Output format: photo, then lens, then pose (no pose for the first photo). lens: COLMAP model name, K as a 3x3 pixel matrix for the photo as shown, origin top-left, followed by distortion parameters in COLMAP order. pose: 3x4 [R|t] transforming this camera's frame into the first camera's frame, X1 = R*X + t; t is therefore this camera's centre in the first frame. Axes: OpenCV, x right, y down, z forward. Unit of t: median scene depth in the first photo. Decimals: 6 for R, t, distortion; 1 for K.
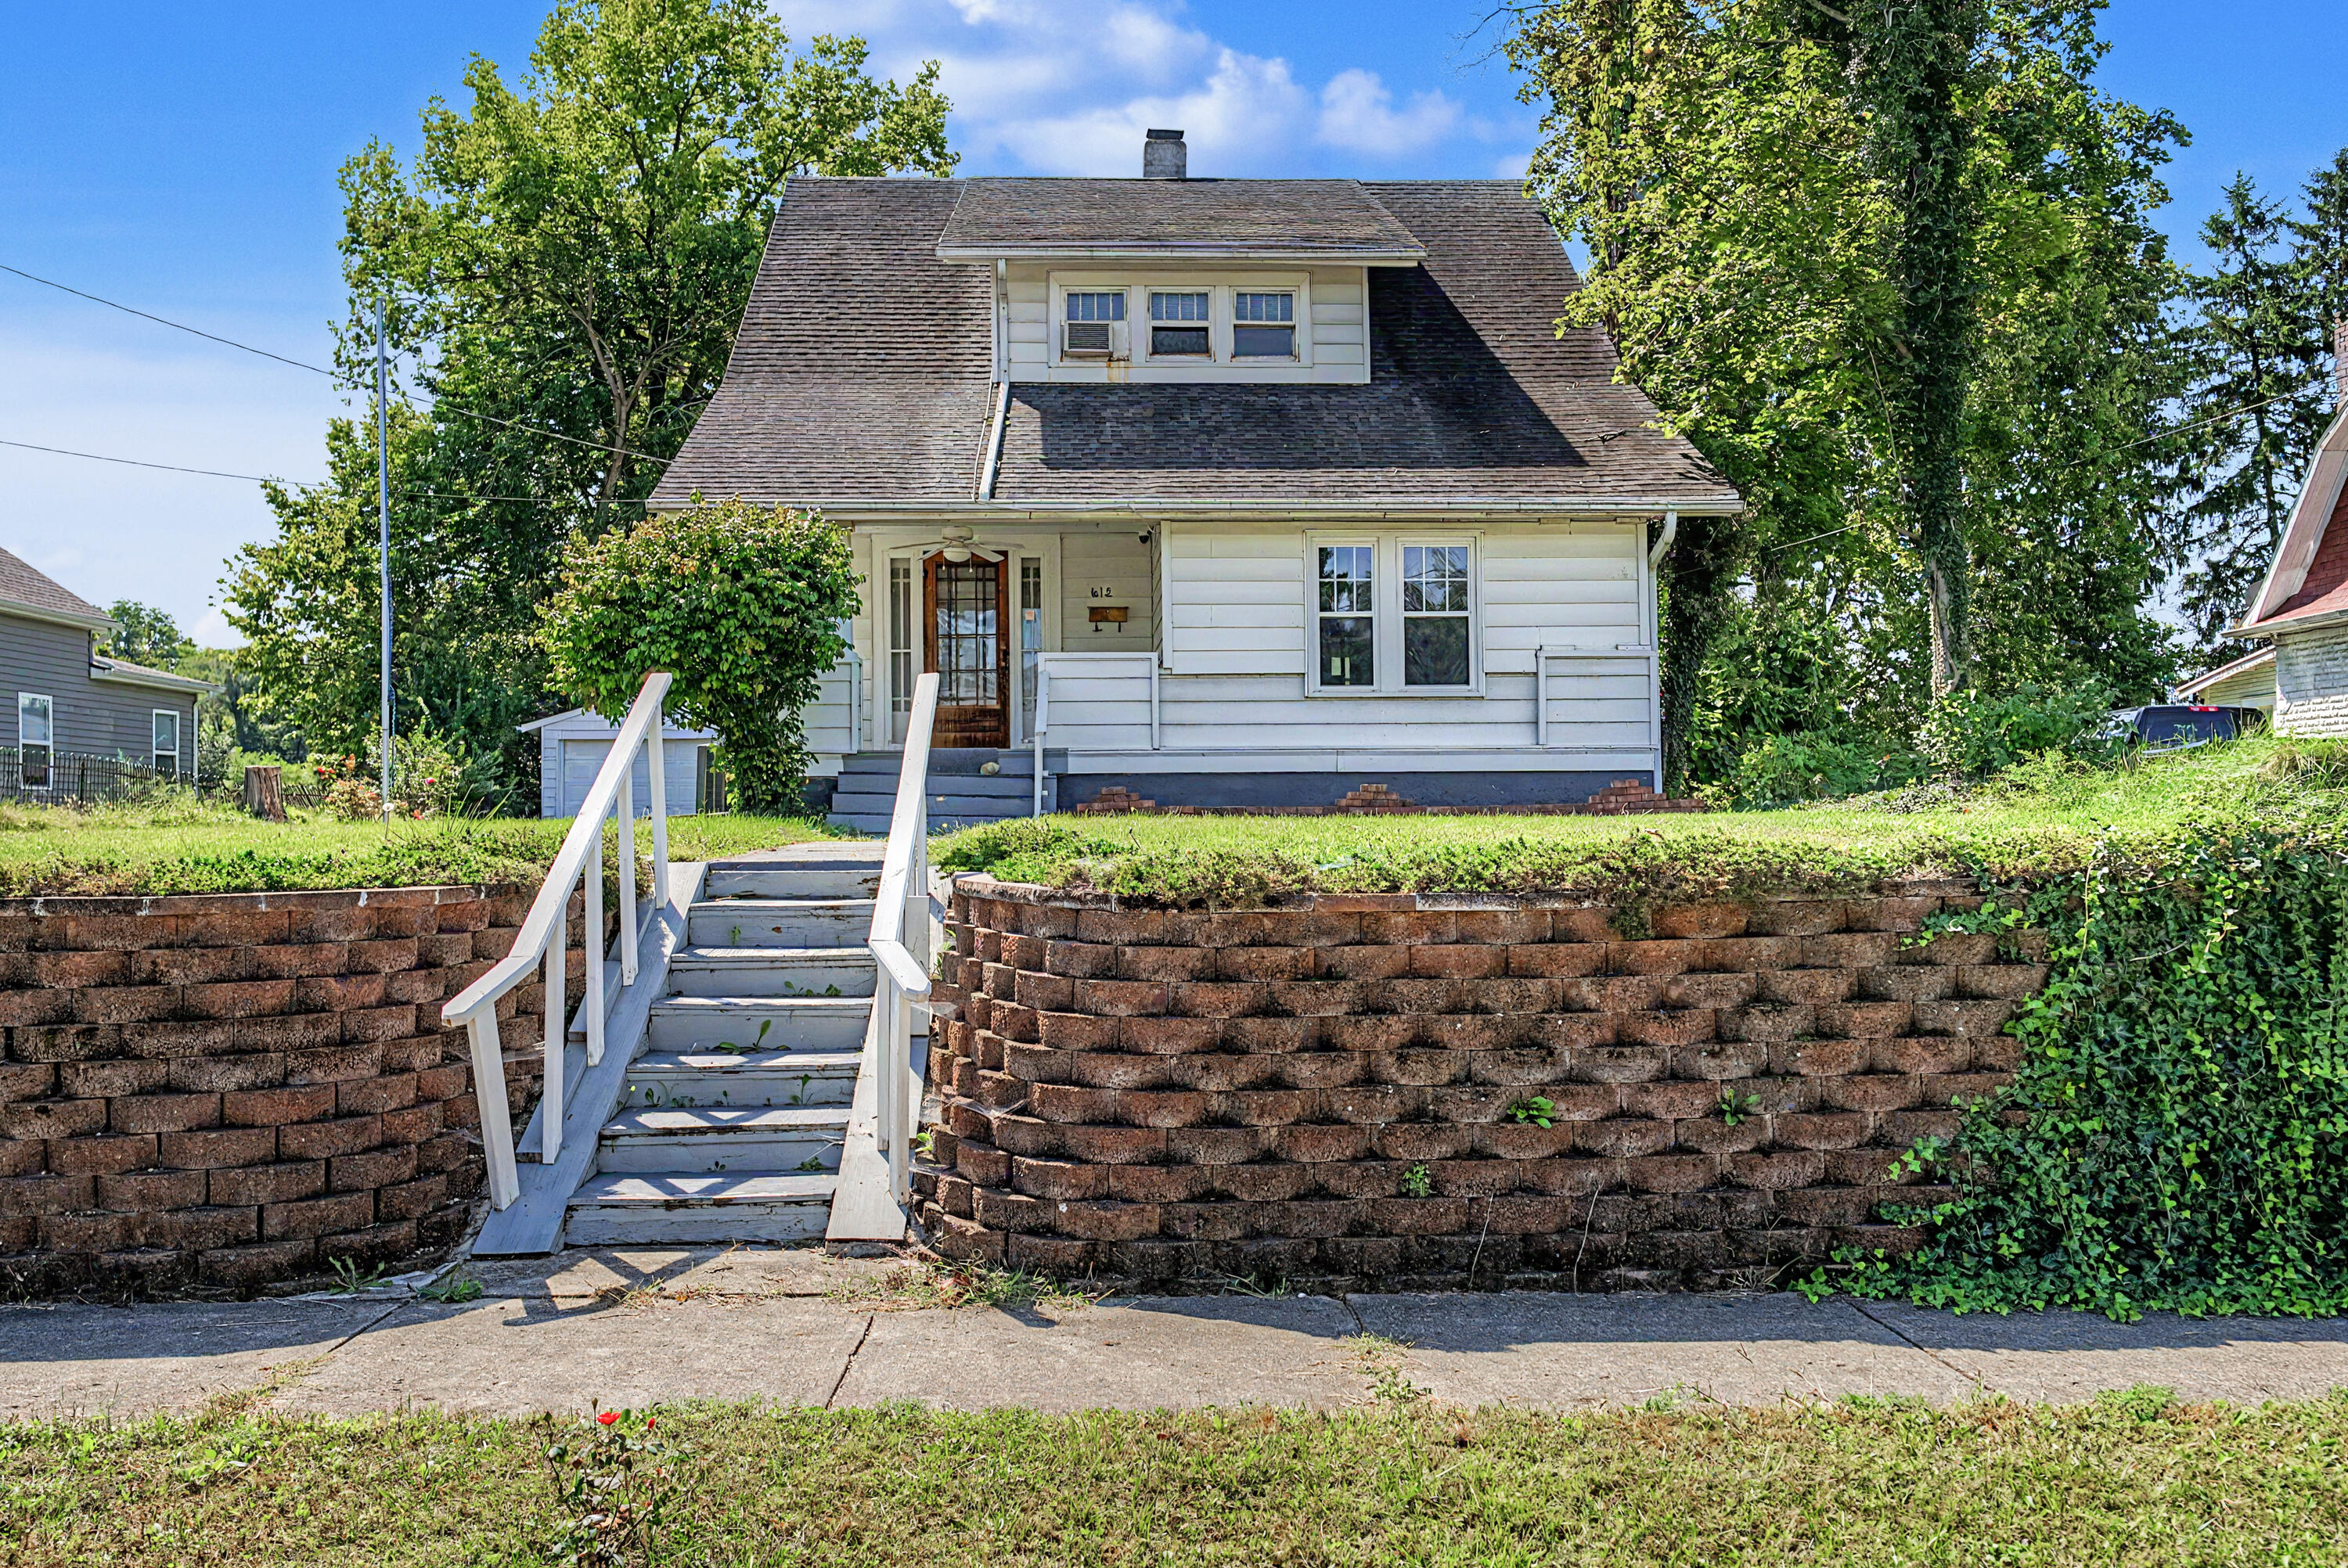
lens RADIAL K [[1899.7, 0, 1139.3], [0, 1899.7, 794.6], [0, 0, 1]] dist [0.002044, 0.006046]
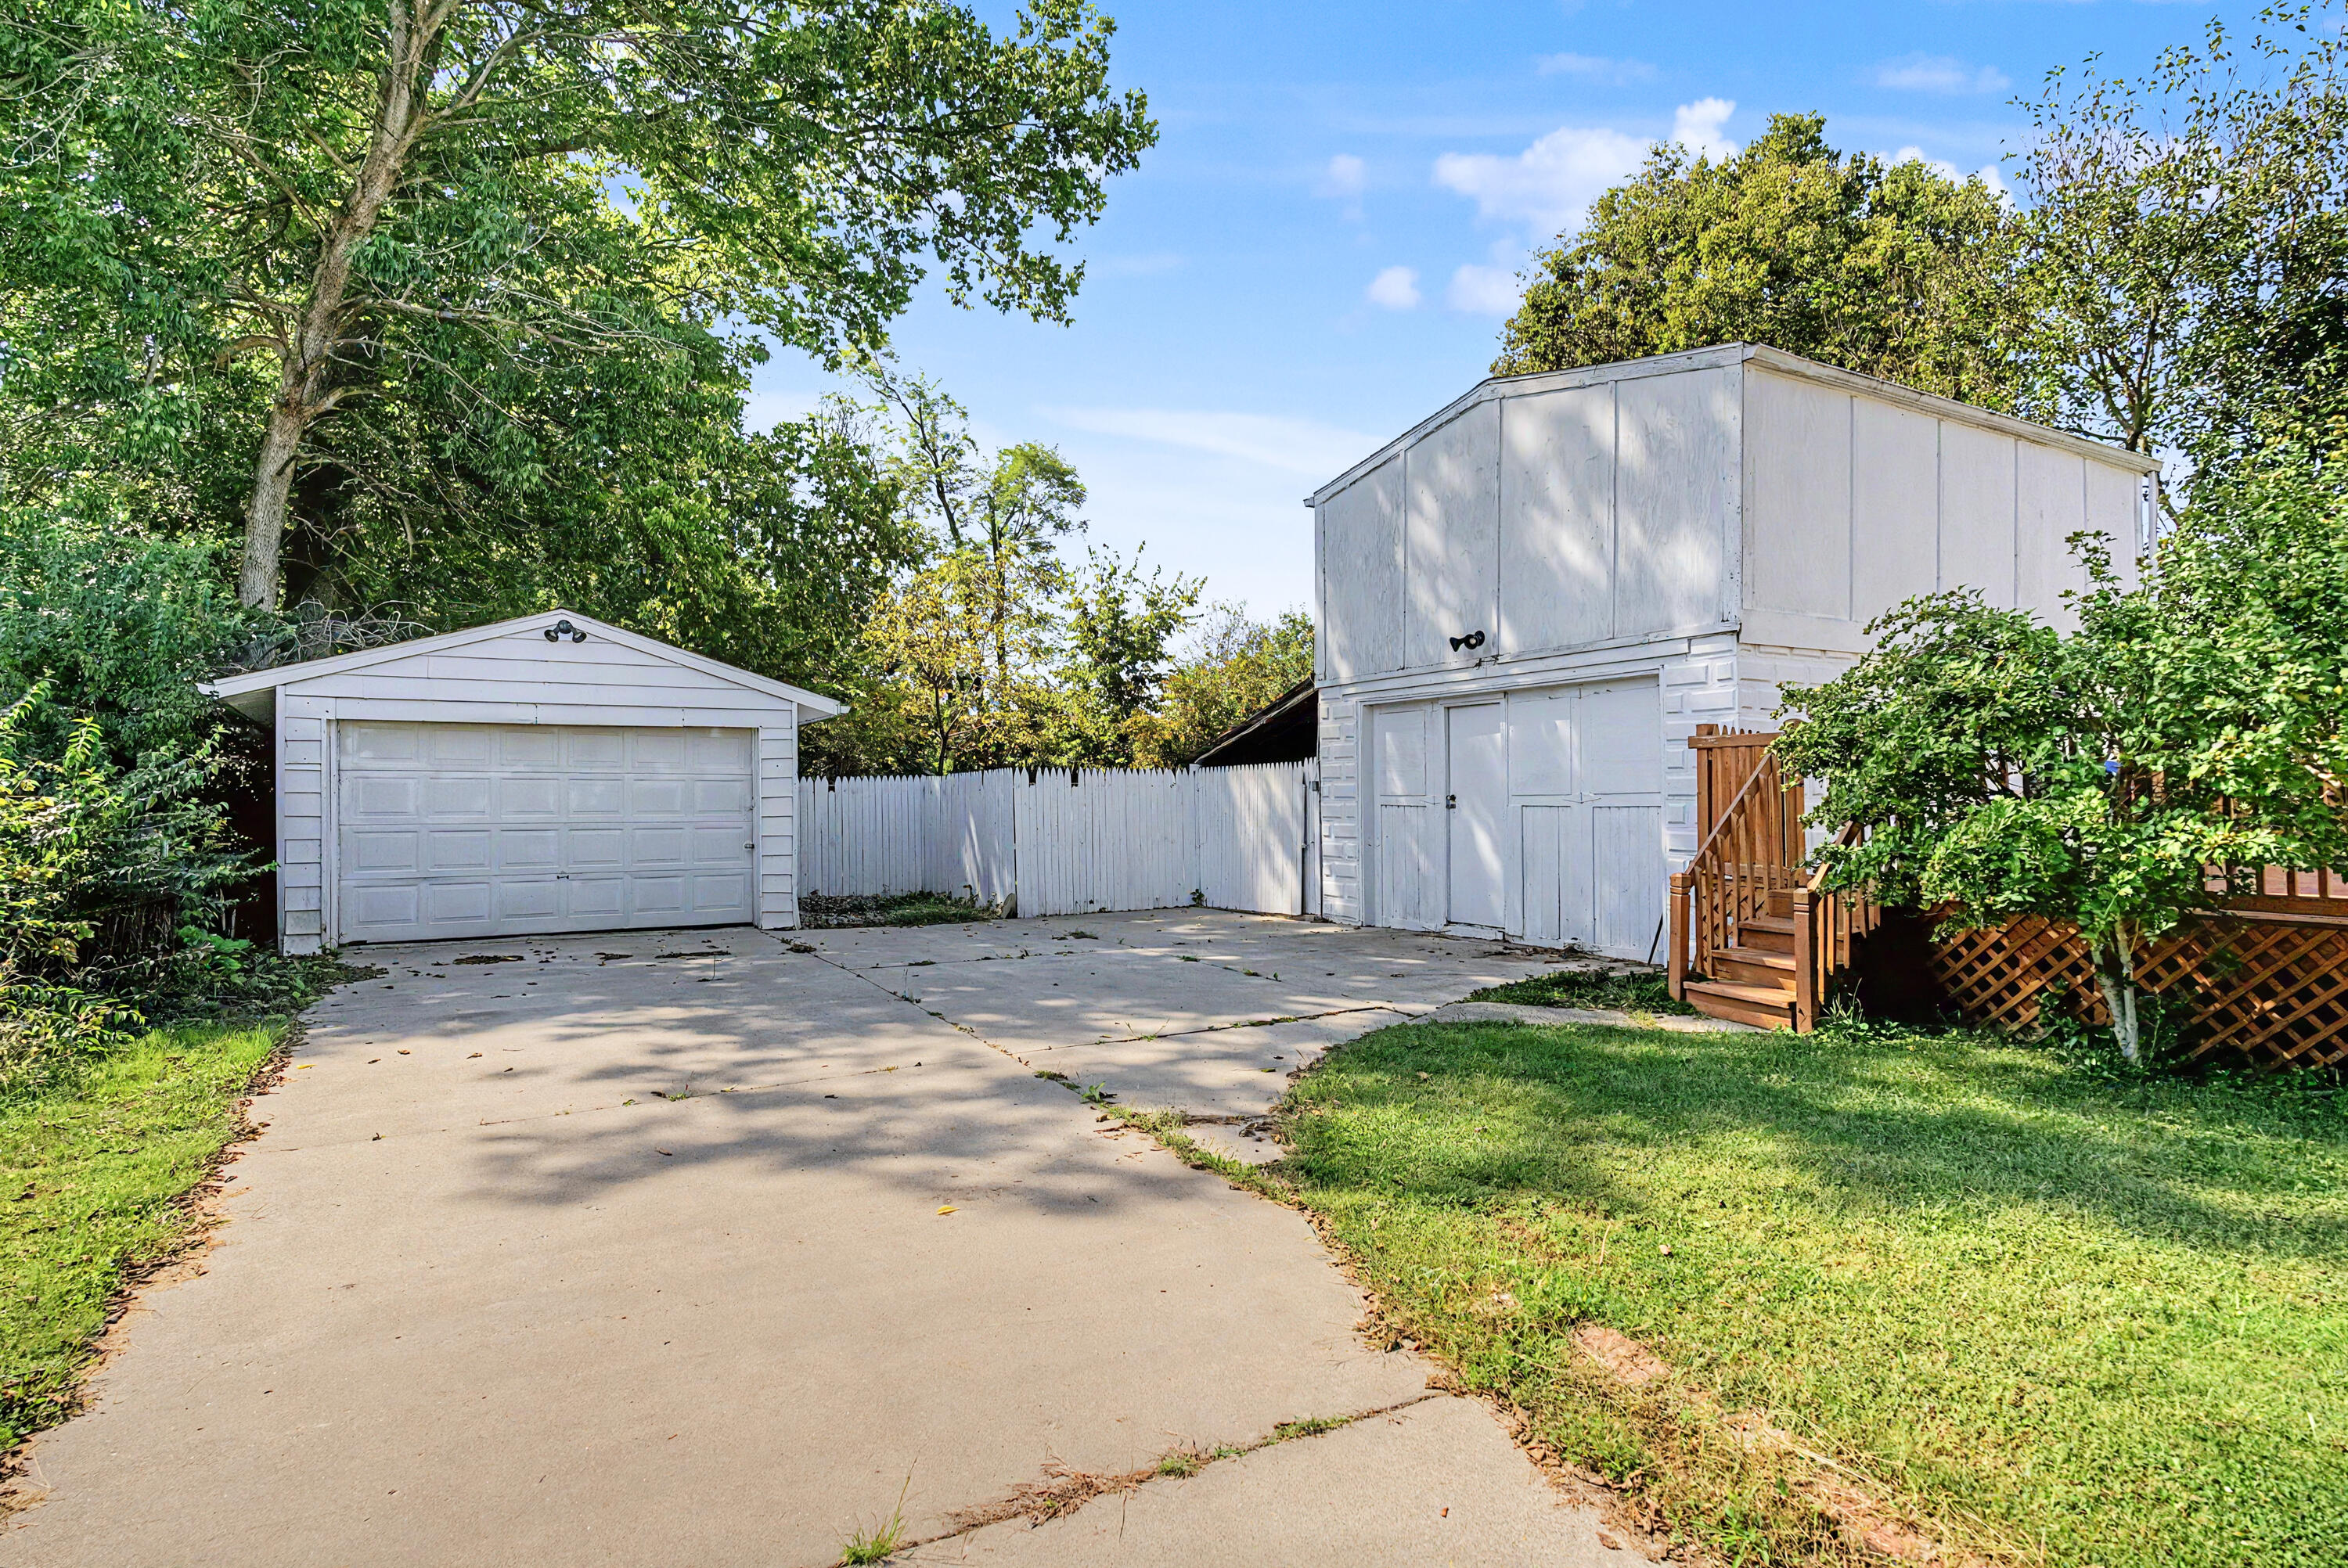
lens RADIAL K [[1220.1, 0, 1178.6], [0, 1220.1, 789.6], [0, 0, 1]] dist [-0.014489, 0.000939]
pose [[0.875936, -0.002828, 0.482418, -0.273132], [0.000496, 0.999988, 0.004960, -0.015754], [-0.482426, -0.004105, 0.875927, 0.693422]]
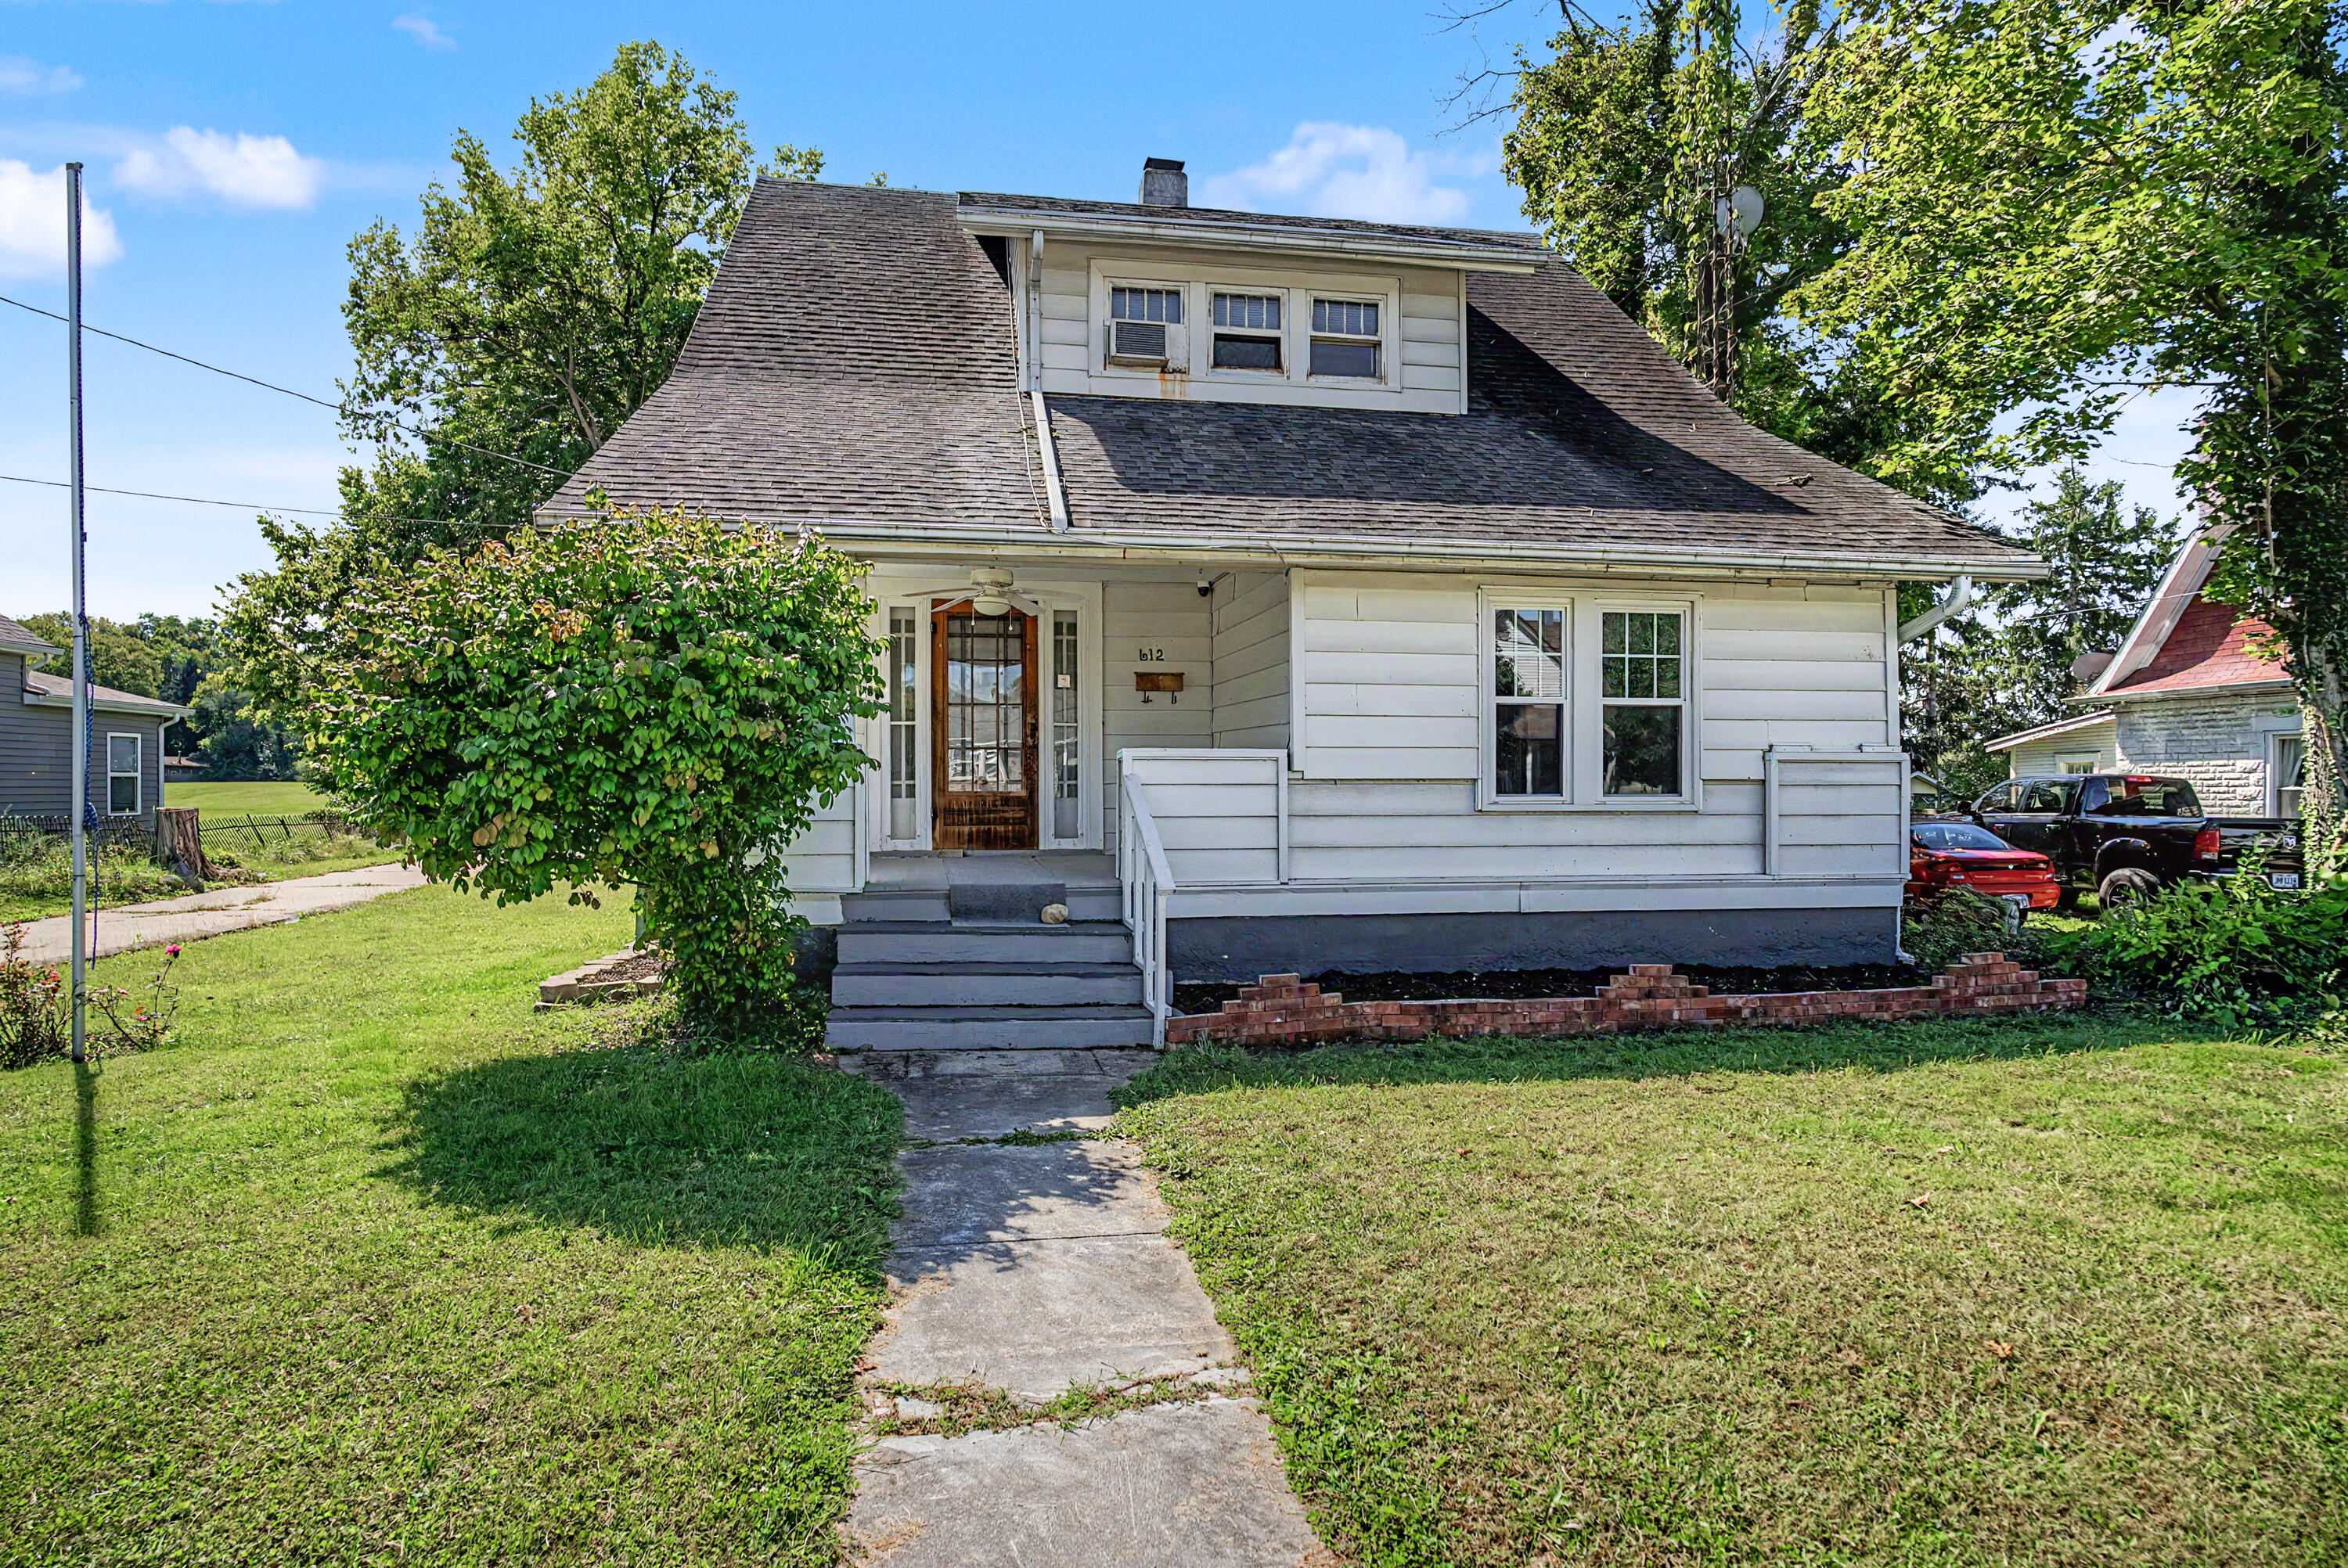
lens RADIAL K [[1292.8, 0, 1160.3], [0, 1292.8, 788.3], [0, 0, 1]] dist [-0.000925, -0.001309]
pose [[0.992052, 0.007300, 0.125619, -0.039398], [-0.009568, 0.999802, 0.017462, -0.026921], [-0.125466, -0.018525, 0.991925, 0.204040]]
